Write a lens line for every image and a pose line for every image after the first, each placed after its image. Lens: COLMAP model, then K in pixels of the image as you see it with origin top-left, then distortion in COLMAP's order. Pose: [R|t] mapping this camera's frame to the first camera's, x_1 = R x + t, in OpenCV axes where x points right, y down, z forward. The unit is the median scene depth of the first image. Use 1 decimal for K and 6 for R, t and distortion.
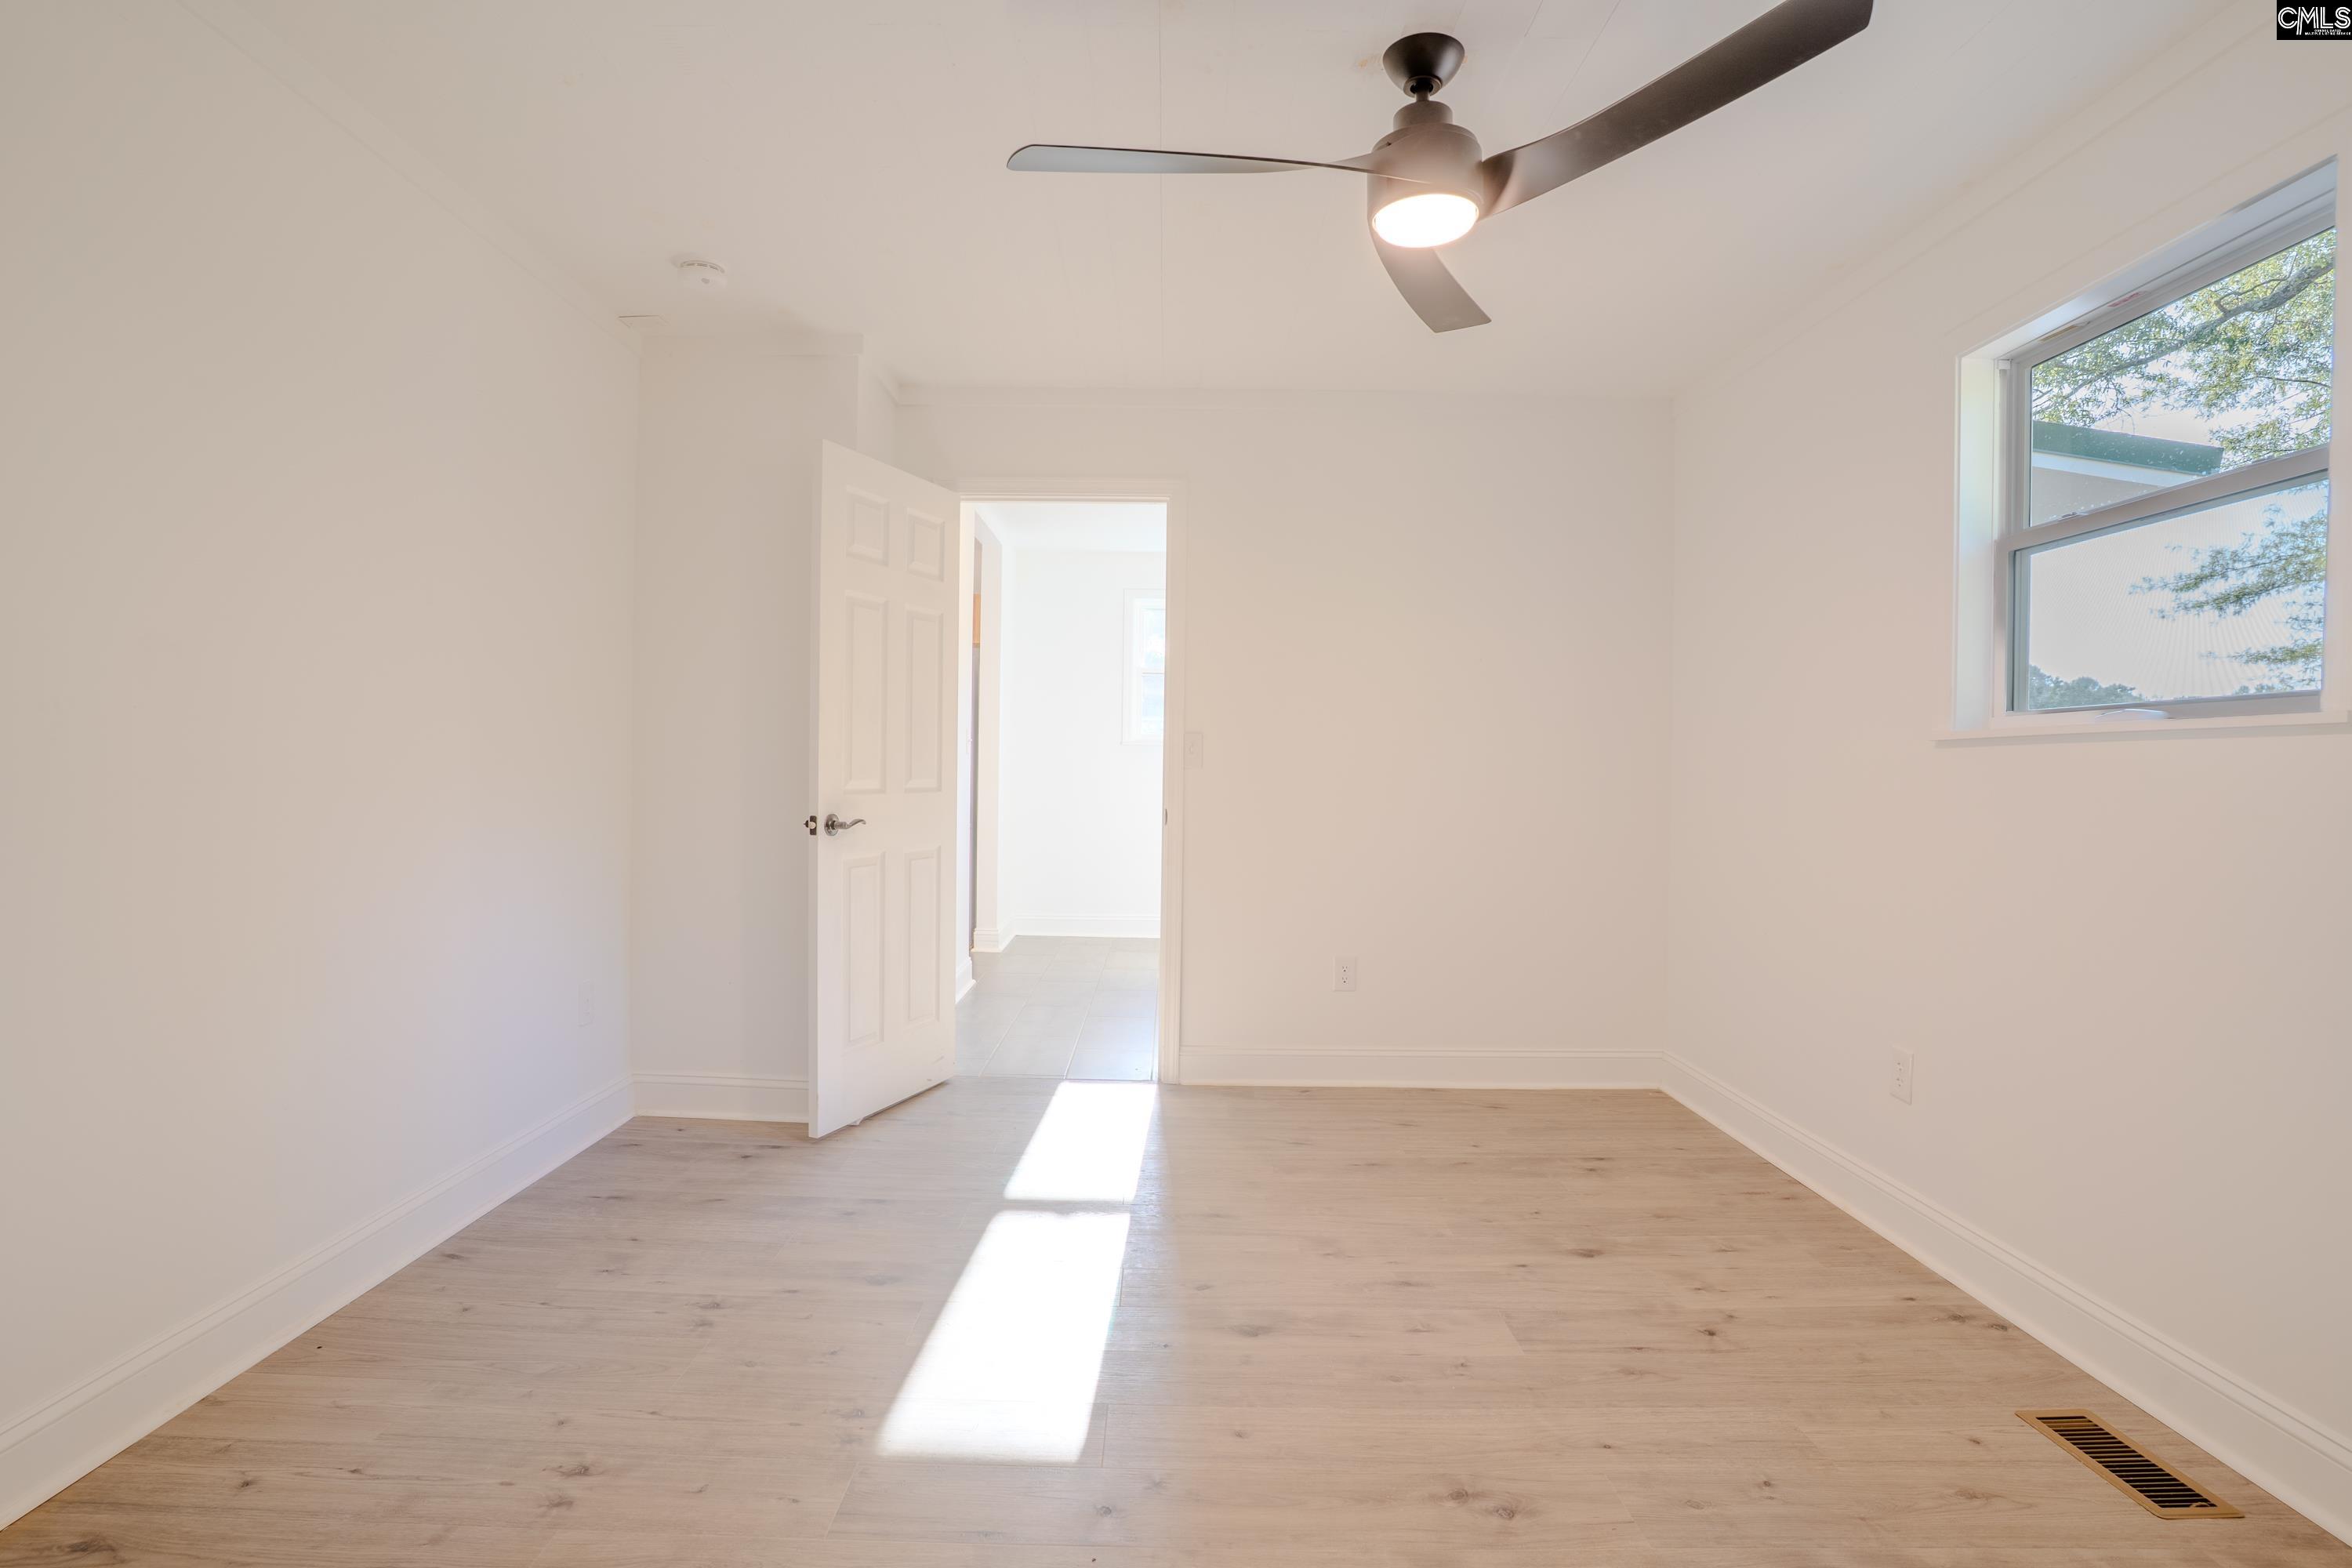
lens RADIAL K [[1163.2, 0, 1158.8], [0, 1163.2, 799.5], [0, 0, 1]] dist [-0.078890, 0.037284]
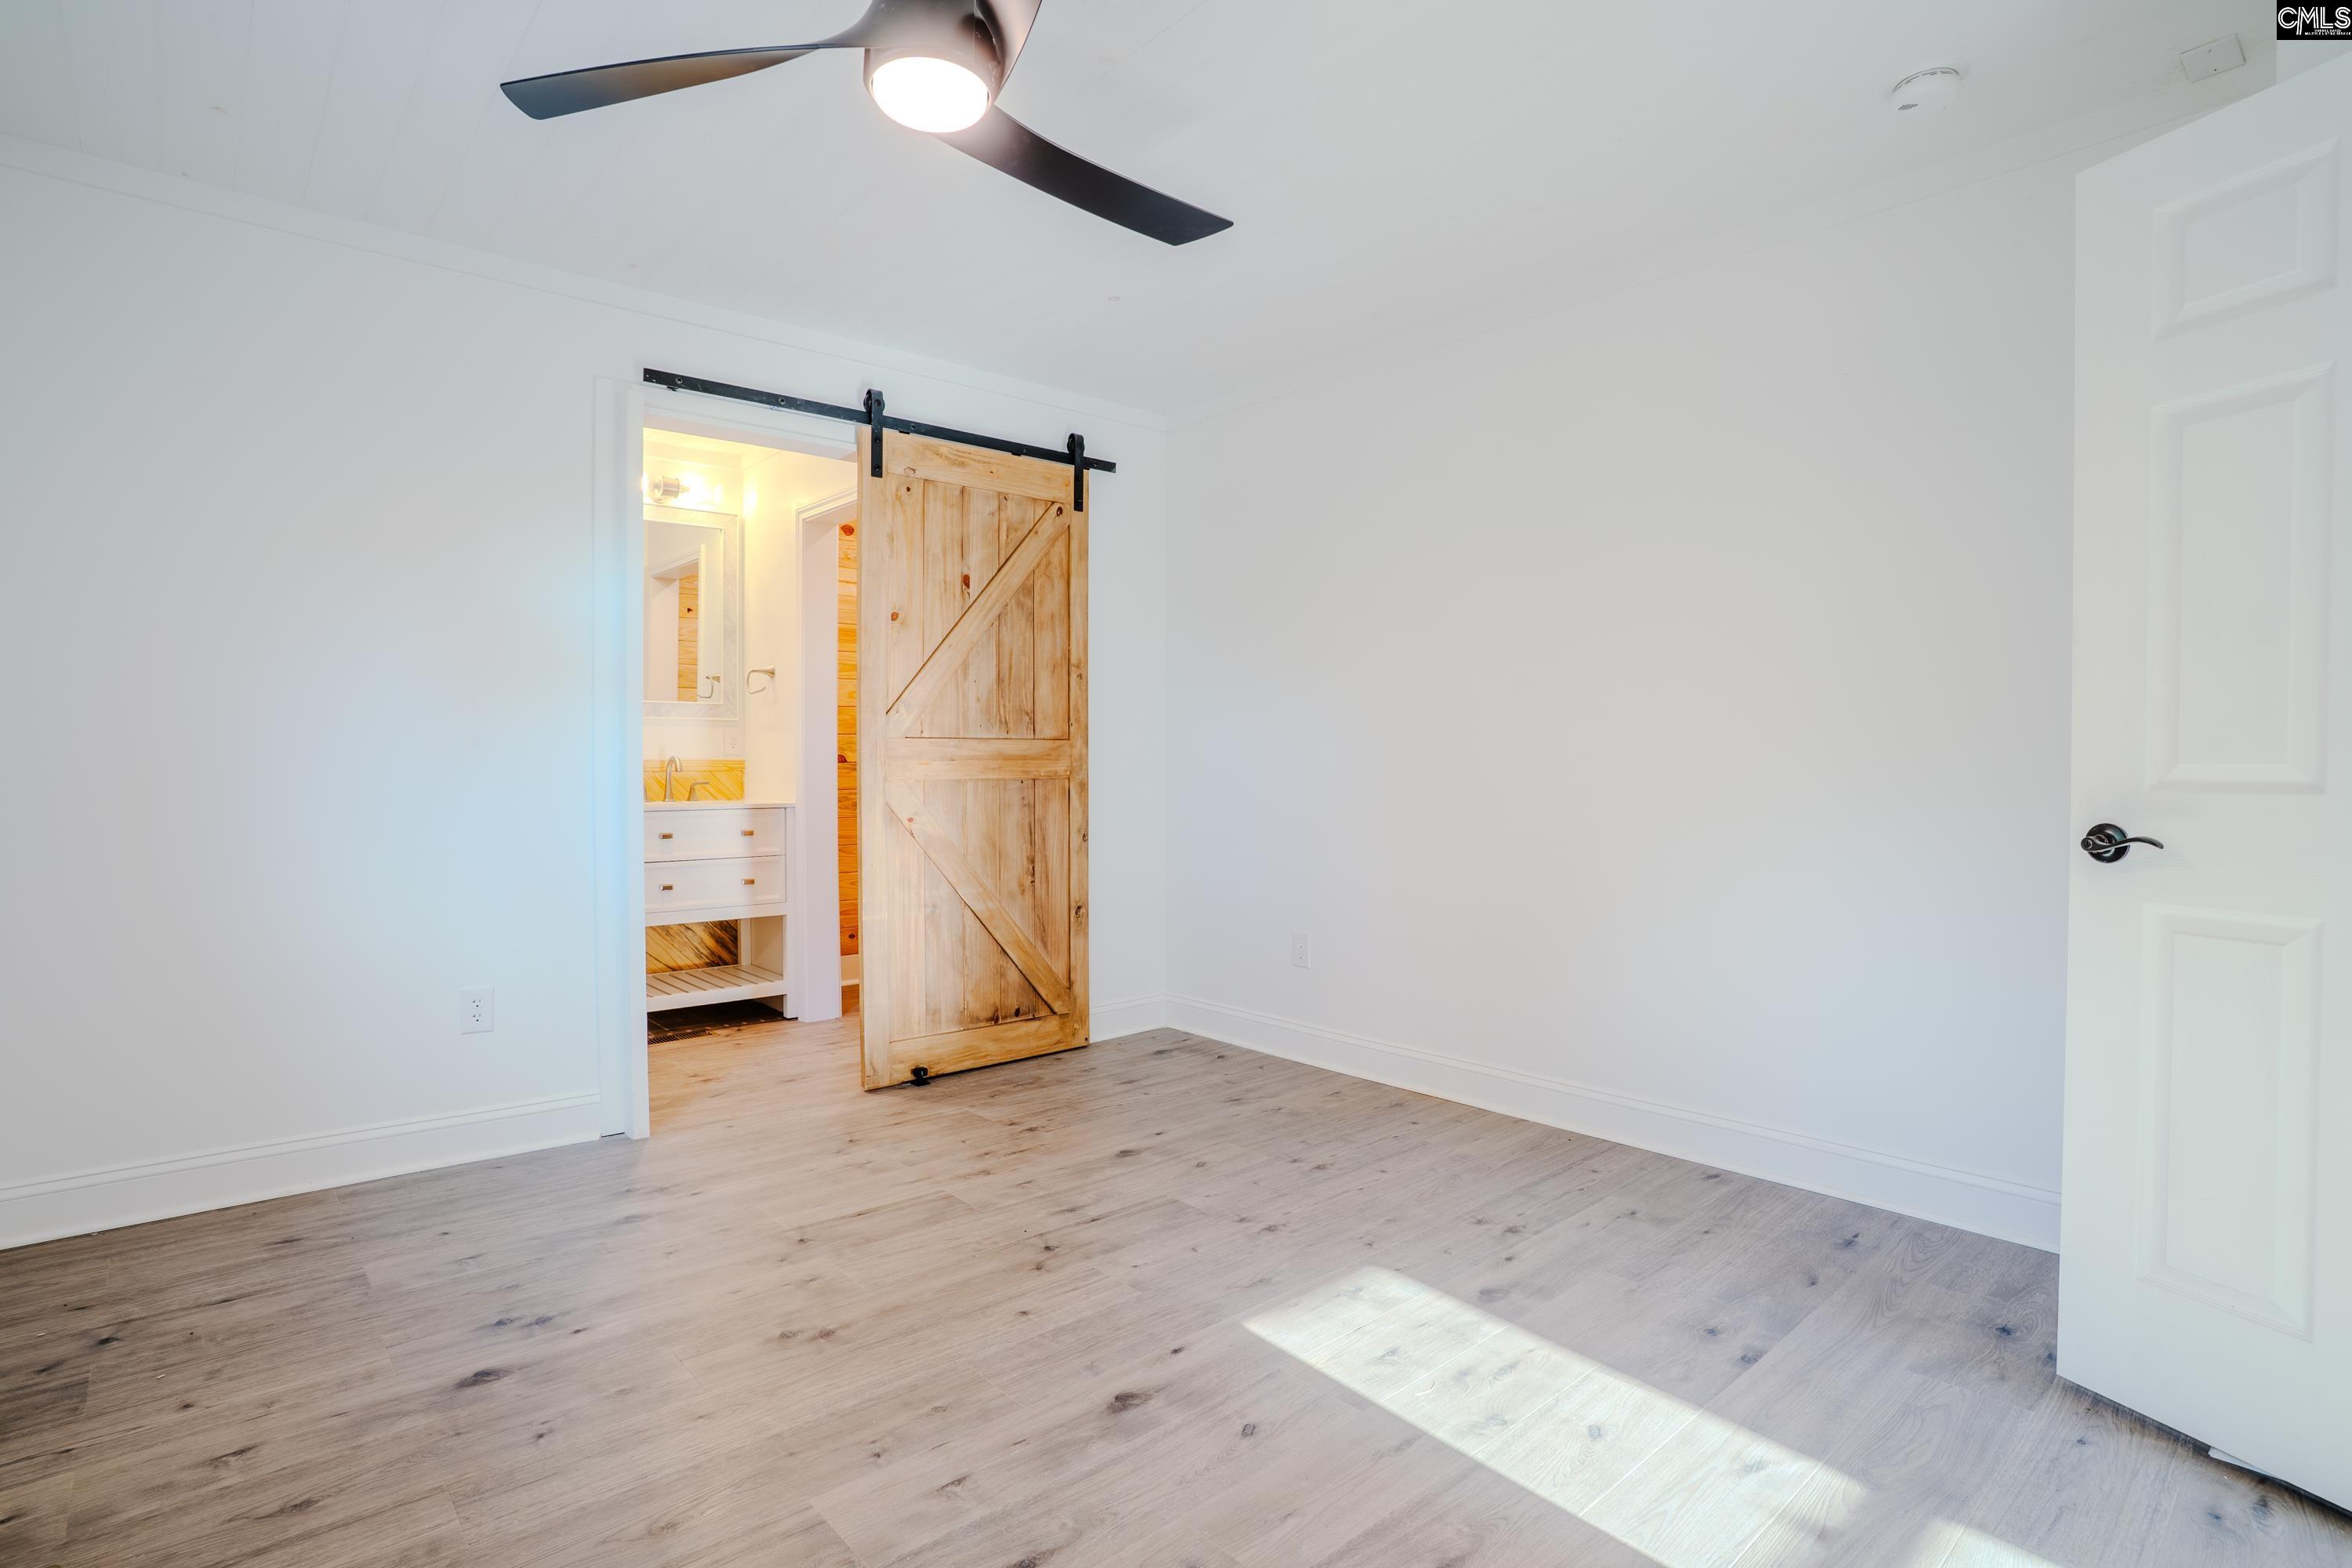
lens RADIAL K [[1164.8, 0, 1165.5], [0, 1164.8, 786.7], [0, 0, 1]] dist [-0.082463, 0.040984]
pose [[-0.746316, -0.000955, -0.665592, 0.563895], [-0.030906, 0.998970, 0.033221, -0.011962], [0.664874, 0.045364, -0.745577, 1.484704]]
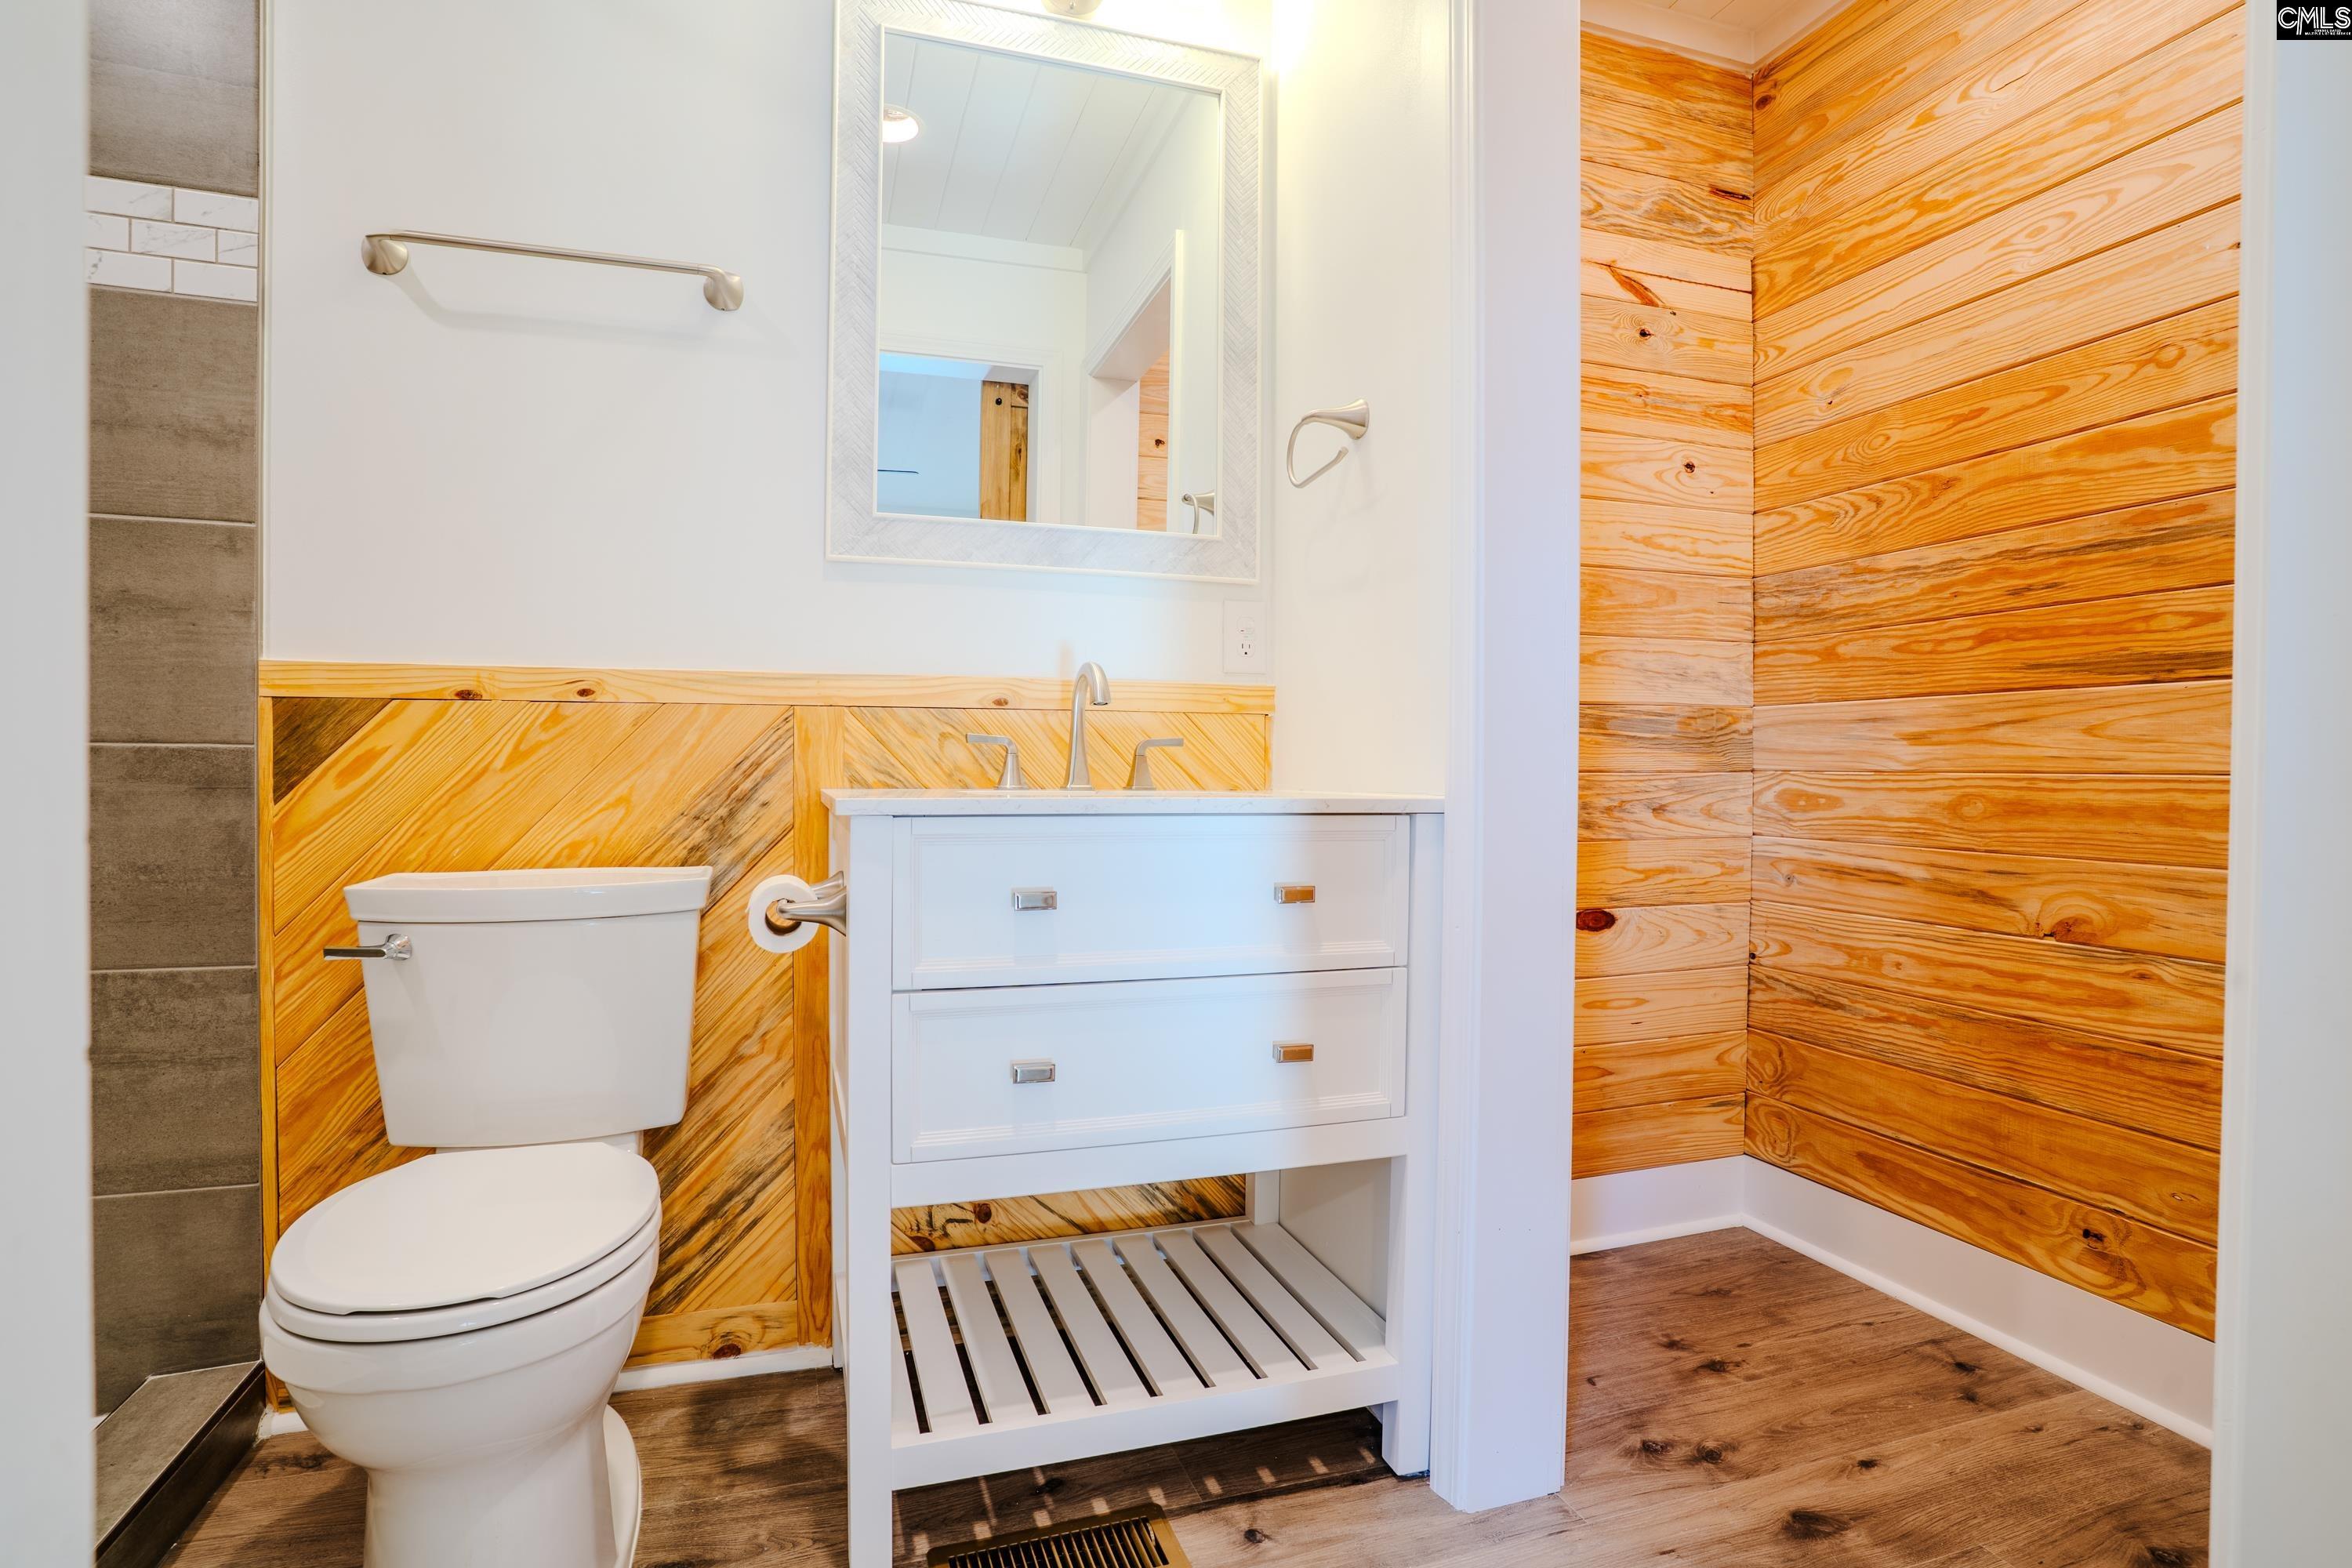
lens RADIAL K [[1164.8, 0, 1165.5], [0, 1164.8, 786.7], [0, 0, 1]] dist [-0.082463, 0.040984]
pose [[-0.948375, -0.018221, -0.316627, 0.075673], [-0.031668, 0.998799, 0.037374, 0.072575], [0.315566, 0.045472, -0.947814, 0.182497]]
